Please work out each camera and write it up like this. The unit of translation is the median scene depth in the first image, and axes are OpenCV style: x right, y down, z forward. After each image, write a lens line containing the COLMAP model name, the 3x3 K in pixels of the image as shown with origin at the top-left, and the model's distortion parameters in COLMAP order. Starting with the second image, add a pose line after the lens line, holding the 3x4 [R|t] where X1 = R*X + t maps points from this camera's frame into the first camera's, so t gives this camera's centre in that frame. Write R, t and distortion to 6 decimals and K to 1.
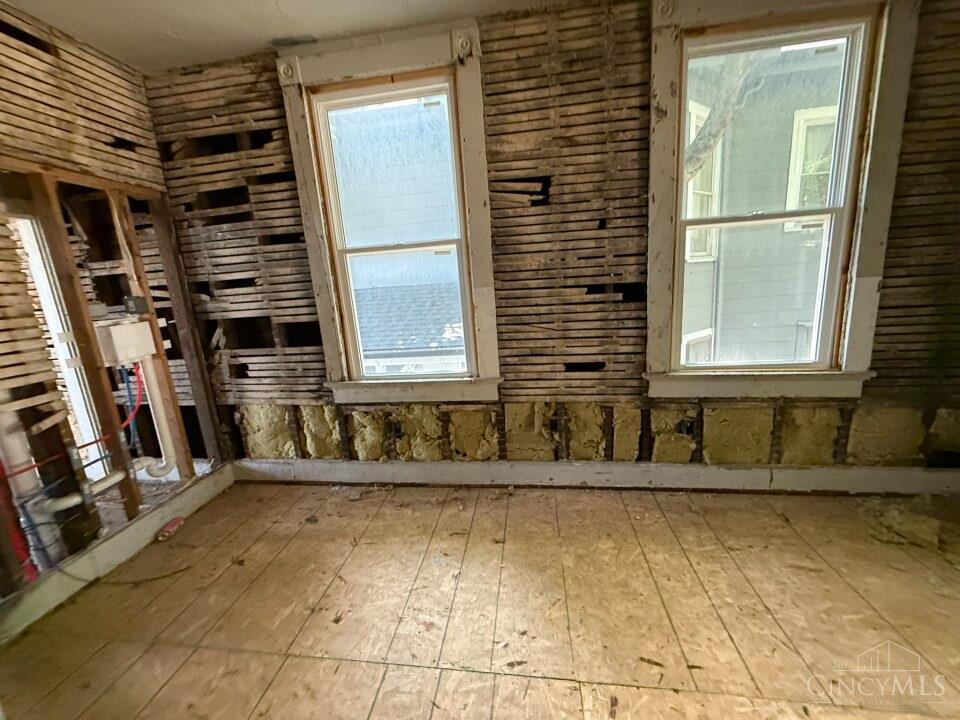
lens RADIAL K [[385.5, 0, 482.7], [0, 385.5, 363.2], [0, 0, 1]] dist [-0.001542, 0.000325]
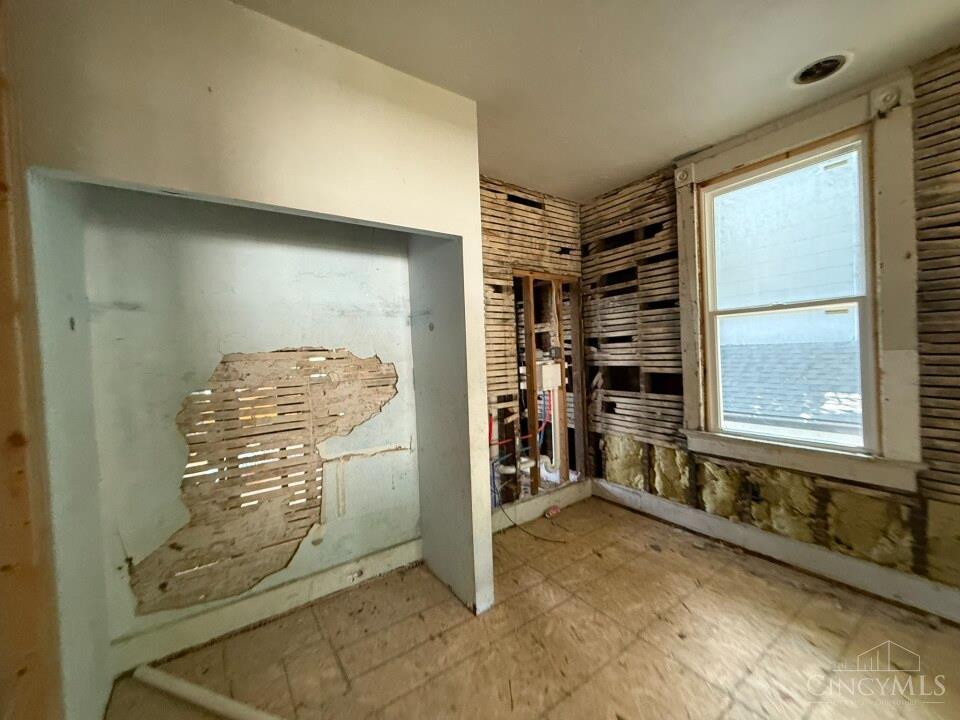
lens RADIAL K [[385.5, 0, 477.7], [0, 385.5, 357.1], [0, 0, 1]] dist [-0.001542, 0.000325]
pose [[0.671834, 0.052372, -0.738848, 0.006060], [-0.167711, 0.982347, -0.082868, 0.041454], [0.721465, 0.179587, 0.668757, -0.217382]]
